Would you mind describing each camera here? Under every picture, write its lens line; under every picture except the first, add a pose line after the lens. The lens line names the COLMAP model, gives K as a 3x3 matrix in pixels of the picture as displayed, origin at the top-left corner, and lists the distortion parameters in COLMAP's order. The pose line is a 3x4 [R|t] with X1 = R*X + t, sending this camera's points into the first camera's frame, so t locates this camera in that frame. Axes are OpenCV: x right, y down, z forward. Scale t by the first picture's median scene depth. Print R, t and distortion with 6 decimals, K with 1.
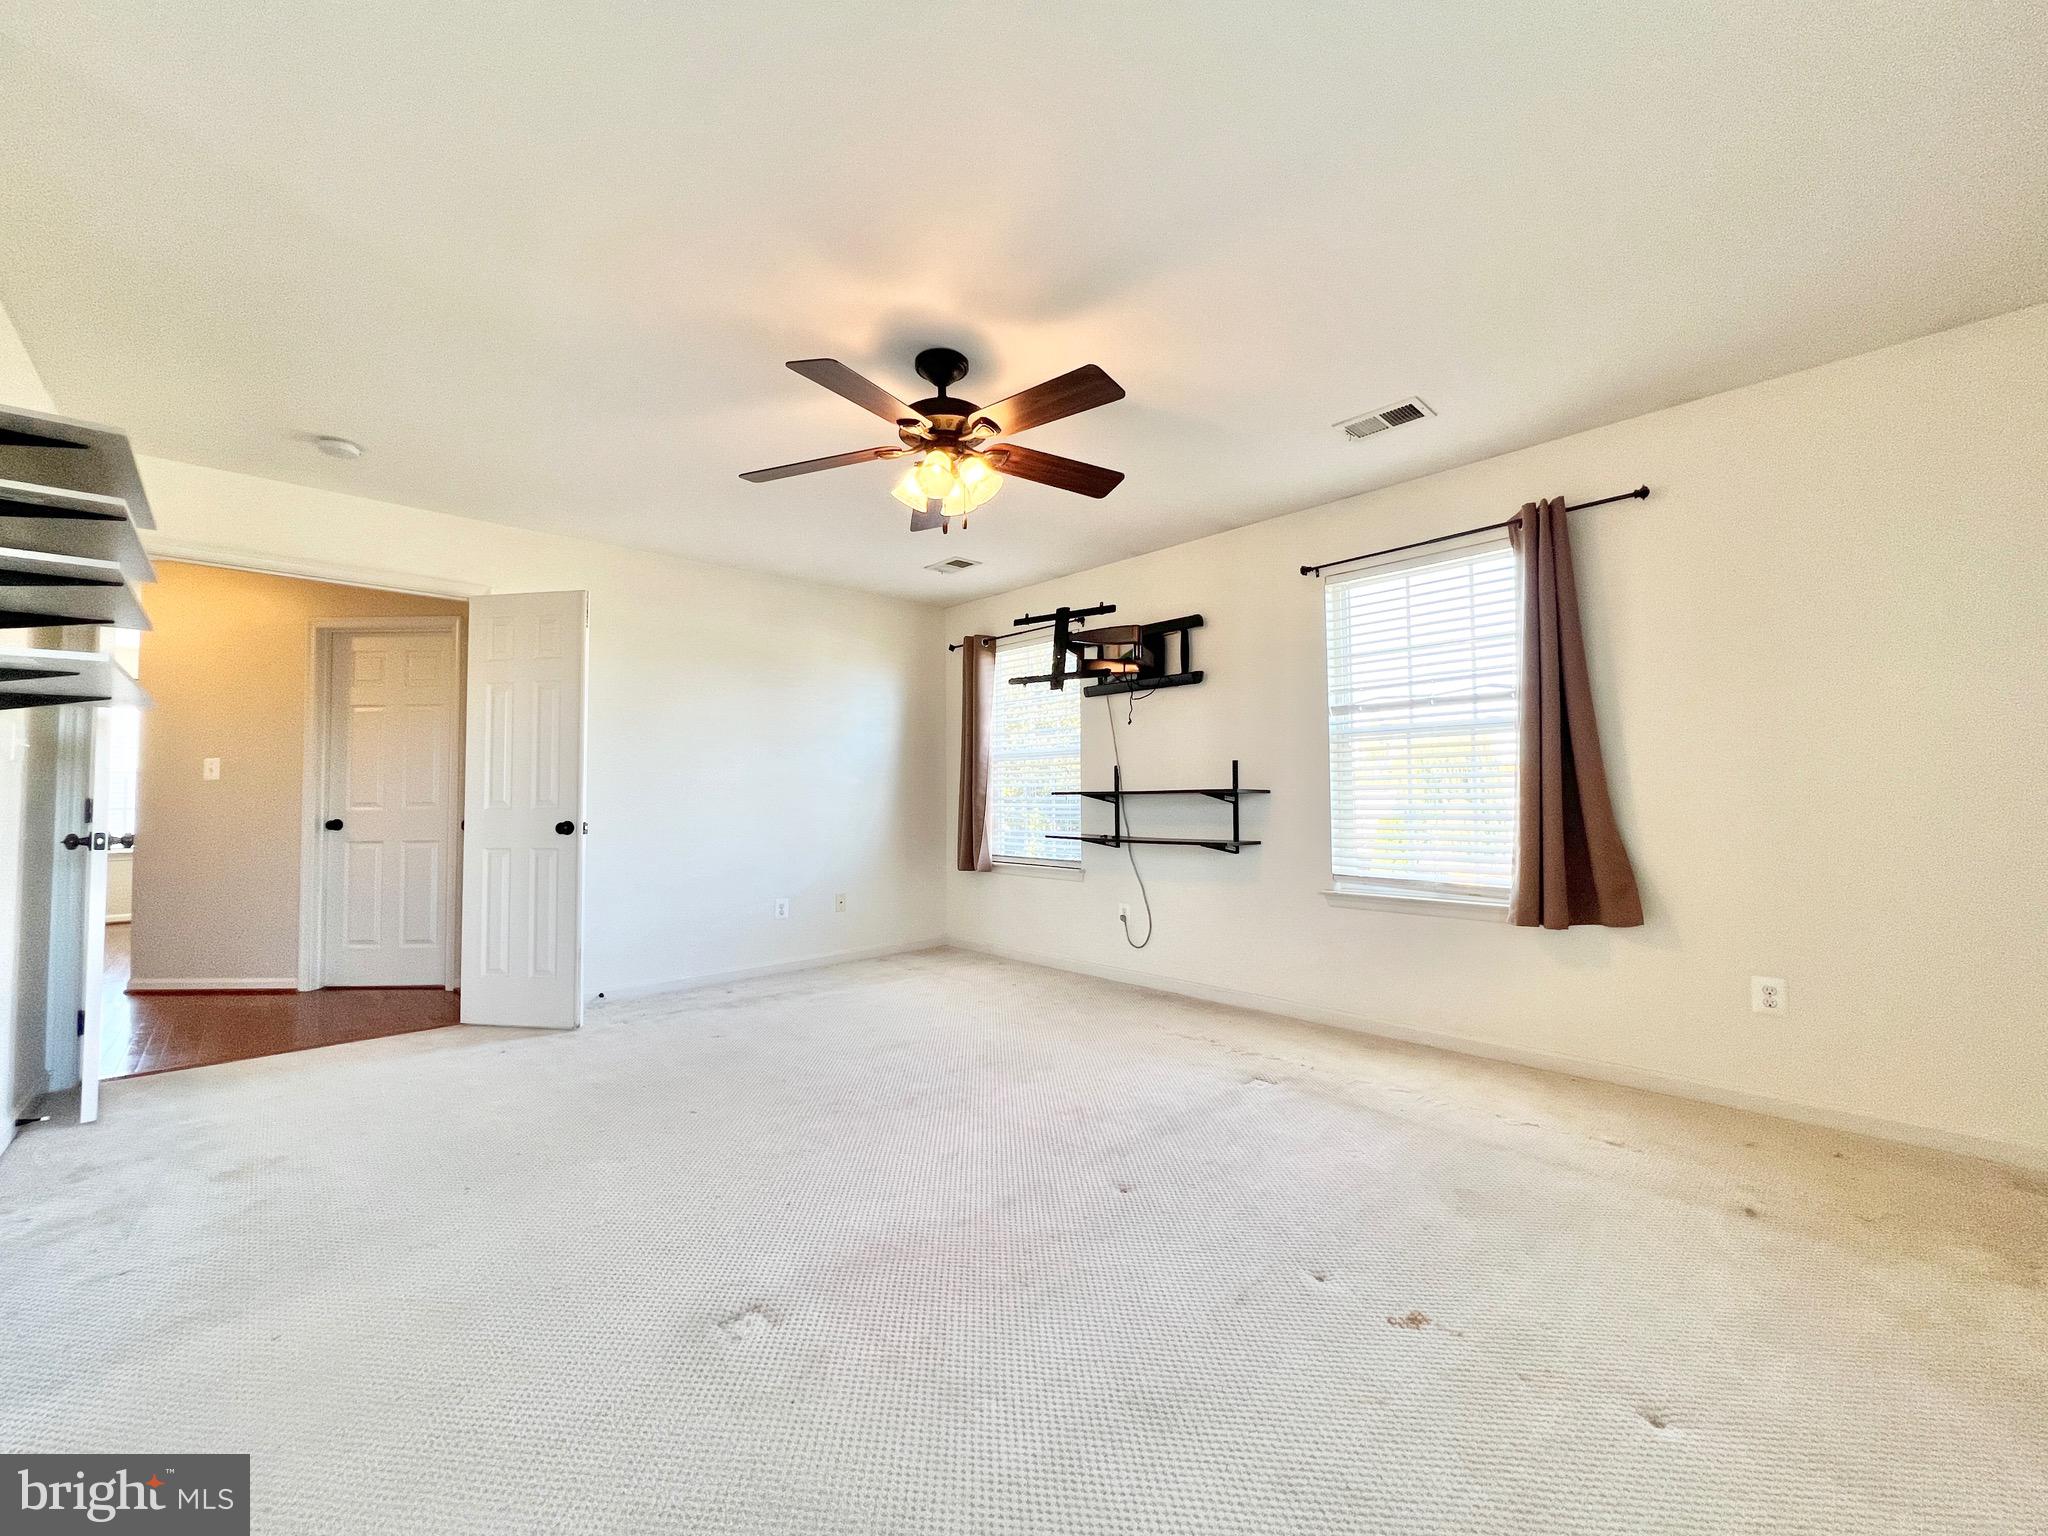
lens RADIAL K [[820.0, 0, 1039.9], [0, 820.0, 782.0], [0, 0, 1]] dist [-0.001364, 0.000846]
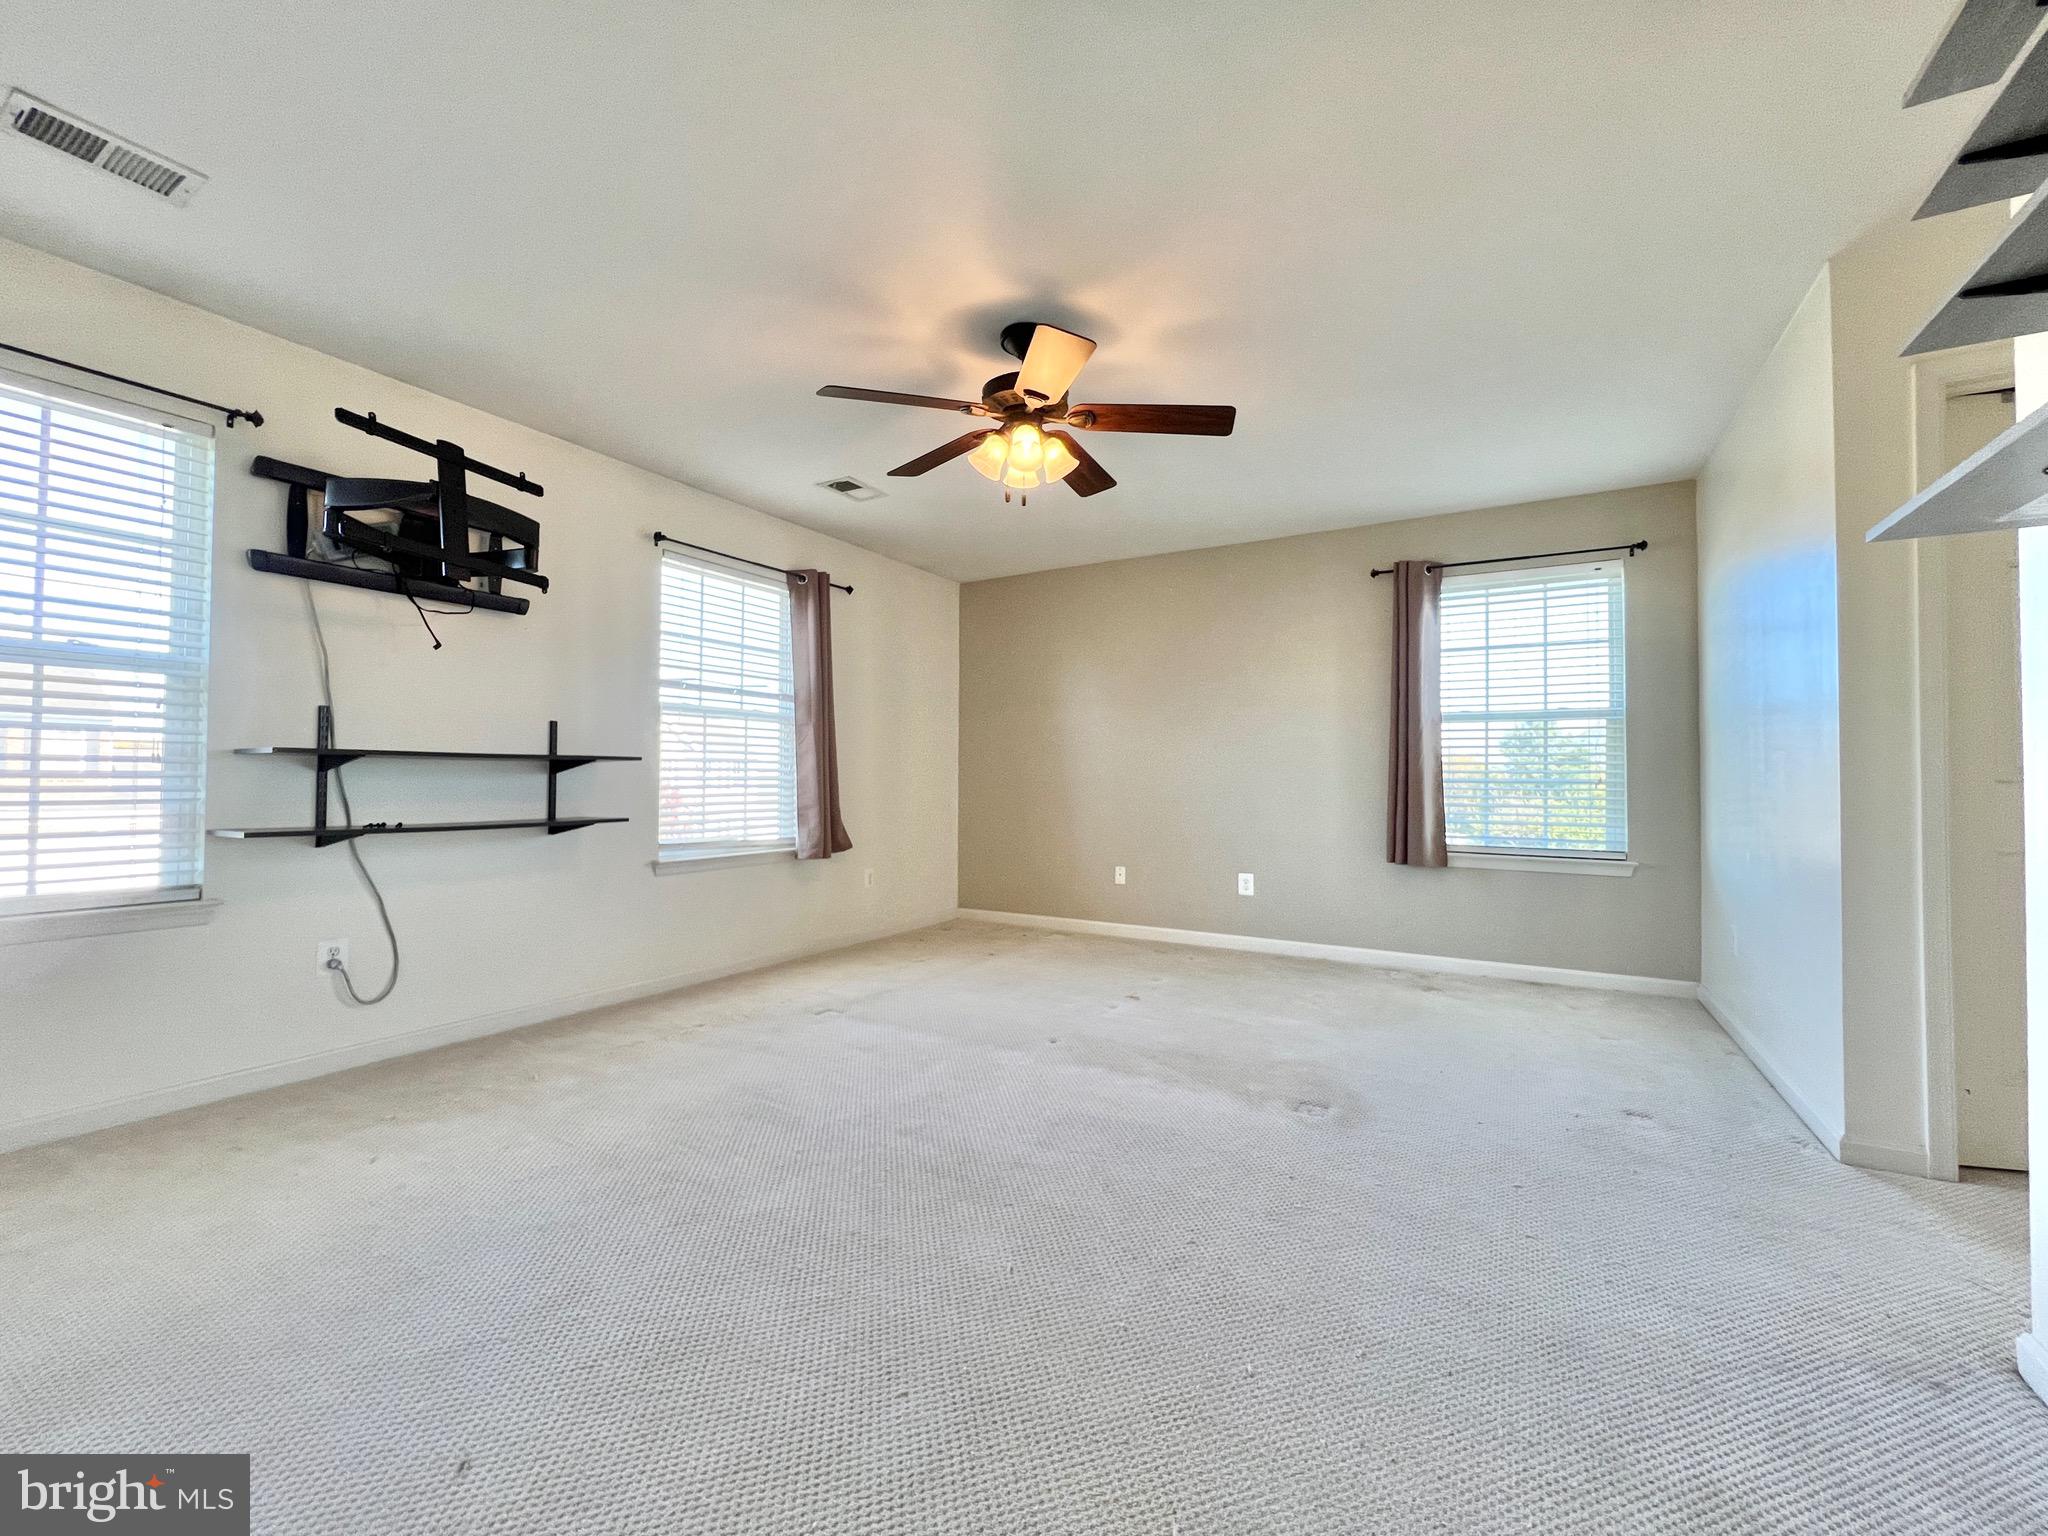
lens RADIAL K [[826.4, 0, 1031.4], [0, 826.4, 767.0], [0, 0, 1]] dist [0.000909, -0.000015]
pose [[-0.278235, 0.020039, 0.960304, -0.684115], [-0.023347, 0.999346, -0.027618, 0.031901], [-0.960229, -0.030105, -0.277585, 0.769970]]
